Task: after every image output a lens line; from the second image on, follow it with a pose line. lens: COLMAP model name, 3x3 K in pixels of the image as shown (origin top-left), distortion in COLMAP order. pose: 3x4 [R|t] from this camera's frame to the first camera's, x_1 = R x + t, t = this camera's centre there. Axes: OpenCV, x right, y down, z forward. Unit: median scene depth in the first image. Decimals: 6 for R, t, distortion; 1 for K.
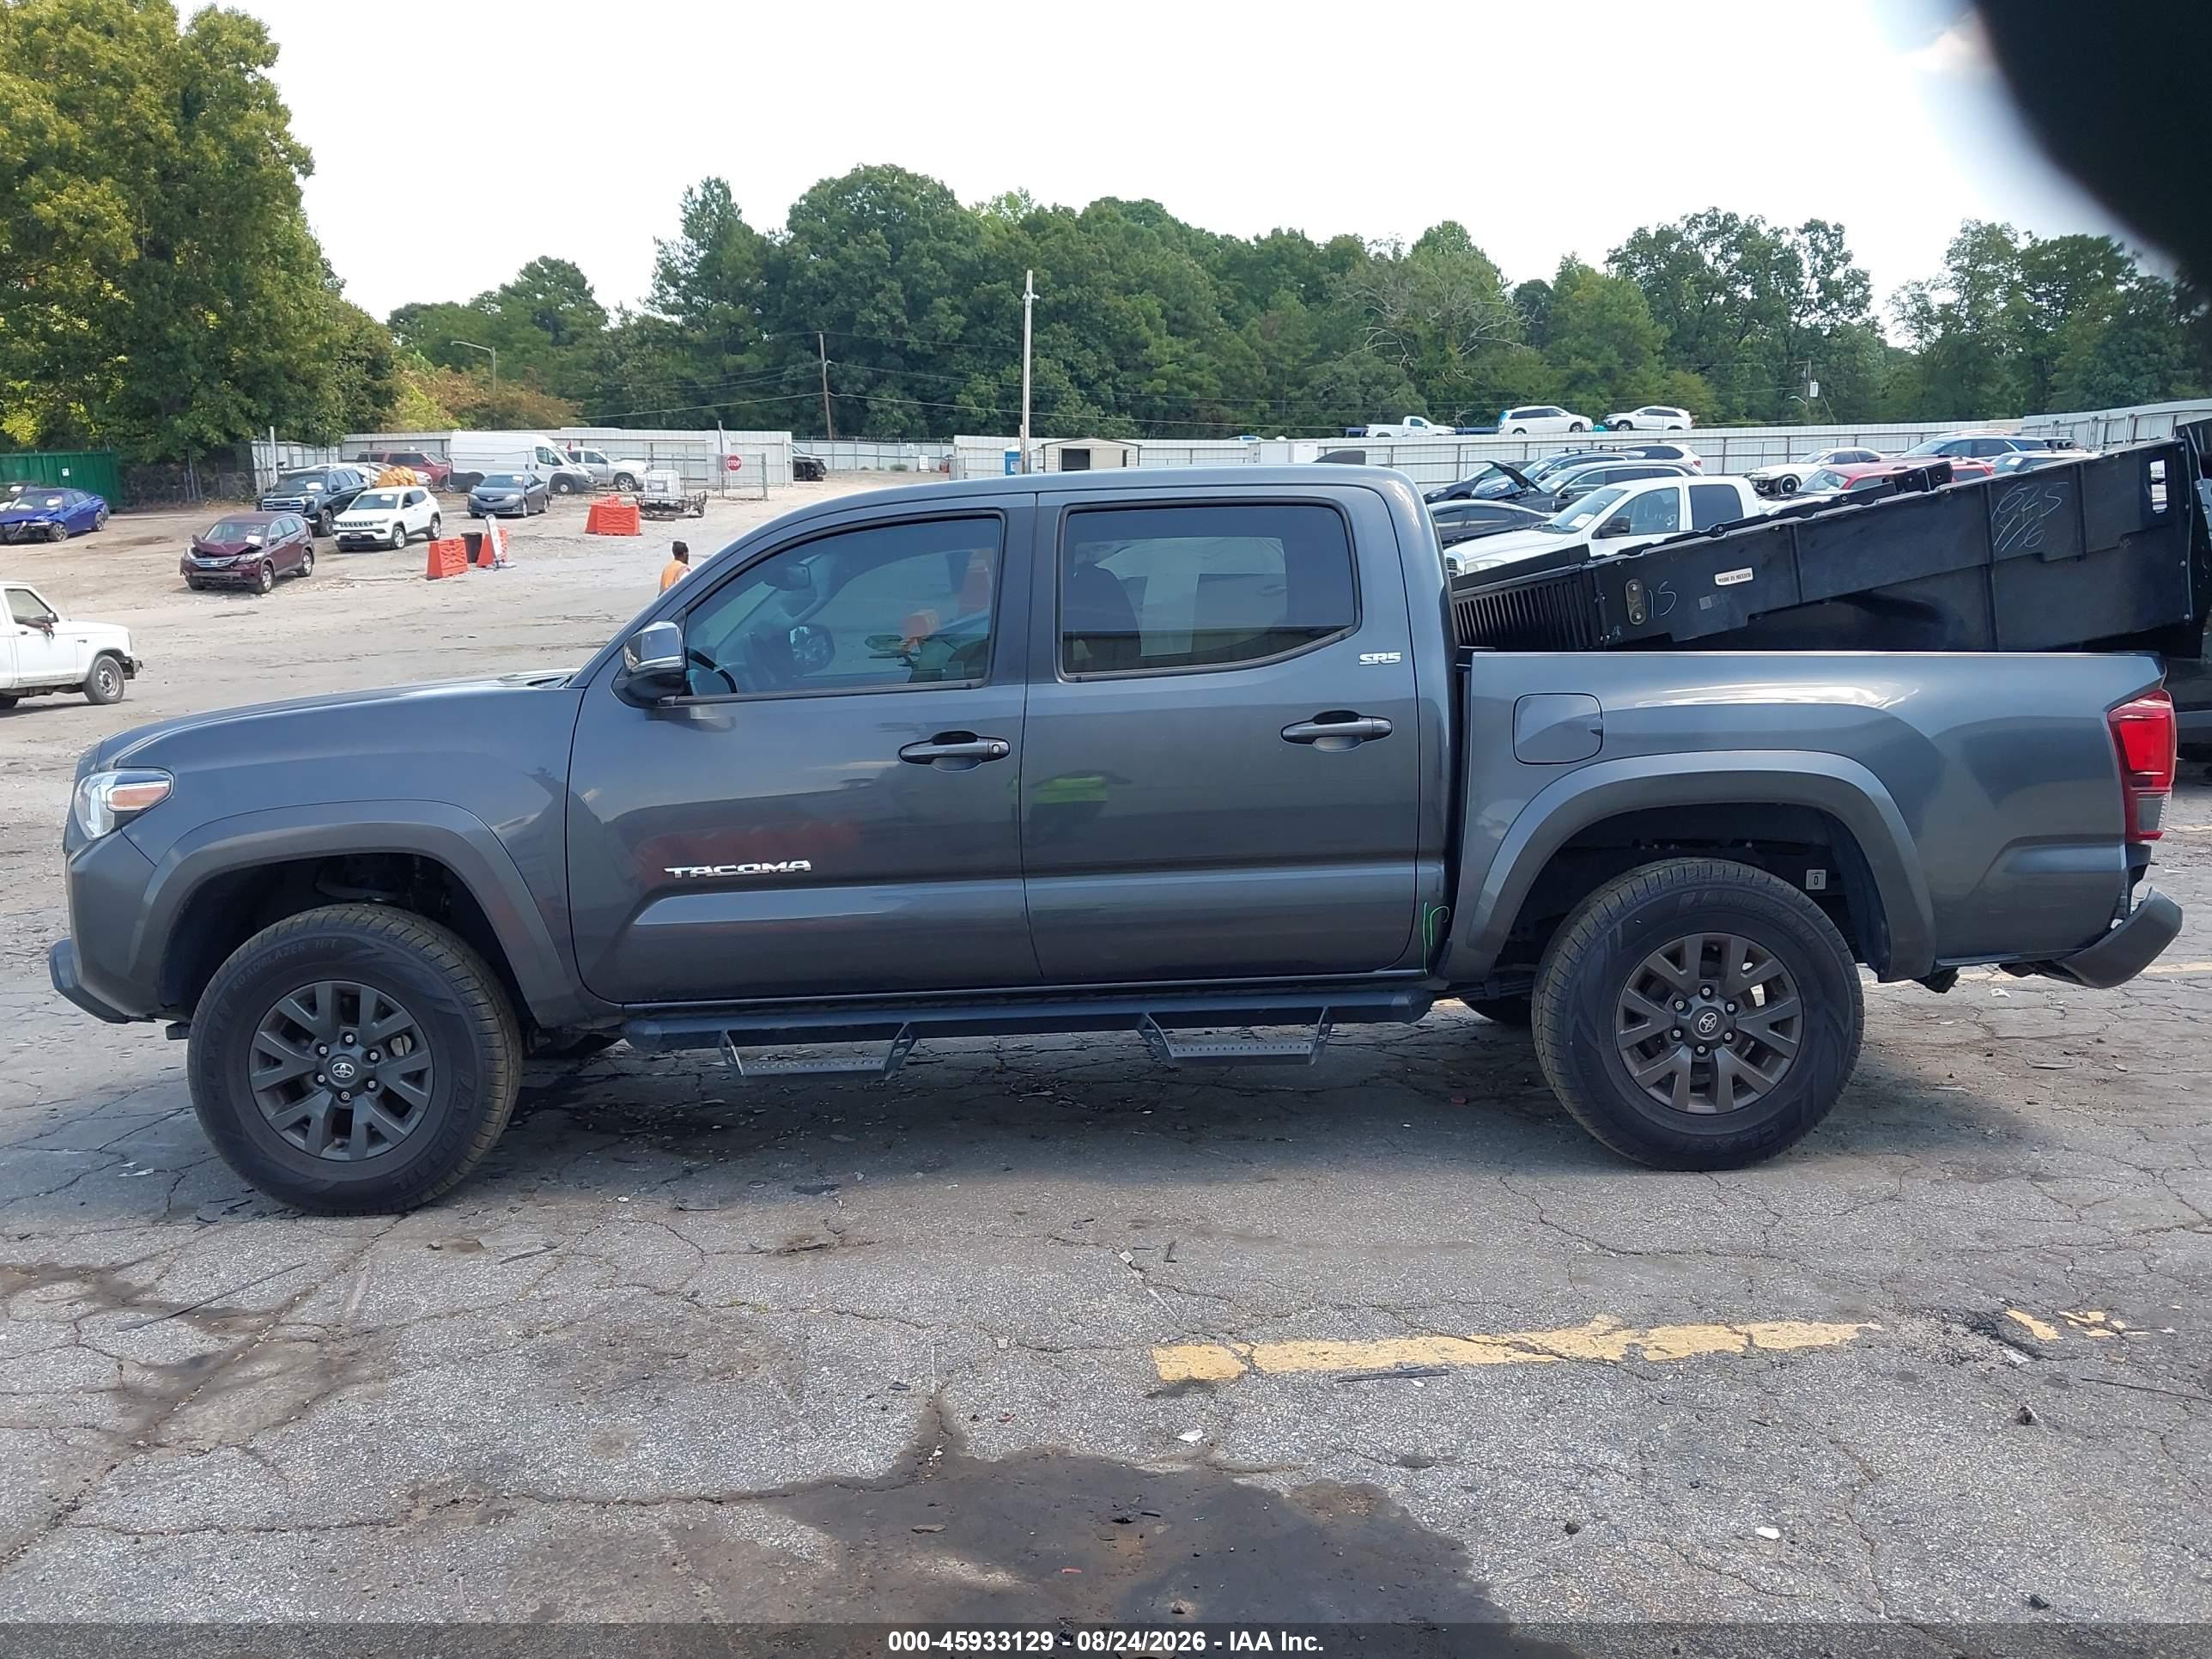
lens RADIAL K [[1912.9, 0, 1106.0], [0, 1912.9, 829.5], [0, 0, 1]] dist [0.007693, 0.001689]
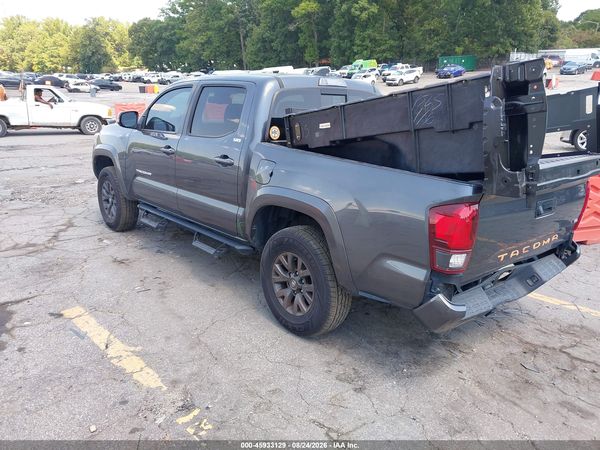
lens RADIAL K [[474.4, 0, 297.6], [0, 474.4, 224.8], [0, 0, 1]] dist [0.008591, -0.006316]
pose [[0.661001, 0.245570, -0.709065, 0.981139], [-0.137300, 0.968563, 0.207448, -0.161098], [0.737717, -0.039768, 0.673938, 0.663283]]
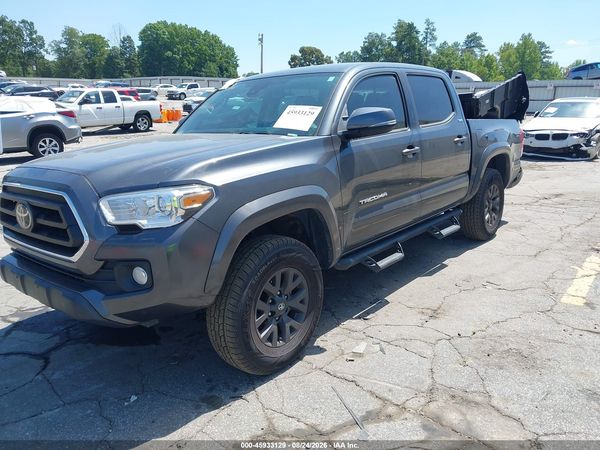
lens RADIAL K [[474.4, 0, 297.6], [0, 474.4, 224.8], [0, 0, 1]] dist [0.008591, -0.006316]
pose [[0.650537, -0.164915, 0.741353, -0.972942], [0.103036, 0.986279, 0.128985, -0.052115], [-0.752453, -0.007524, 0.658603, 0.762141]]
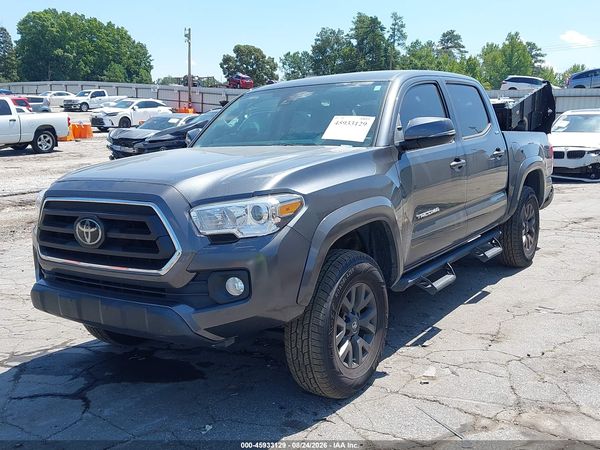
lens RADIAL K [[628.1, 0, 296.2], [0, 628.1, 223.1], [0, 0, 1]] dist [0.016444, -0.033465]
pose [[0.569058, -0.113335, 0.814450, -1.228828], [0.114202, 0.991751, 0.058214, -0.045321], [-0.814329, 0.059884, 0.577306, 0.795427]]
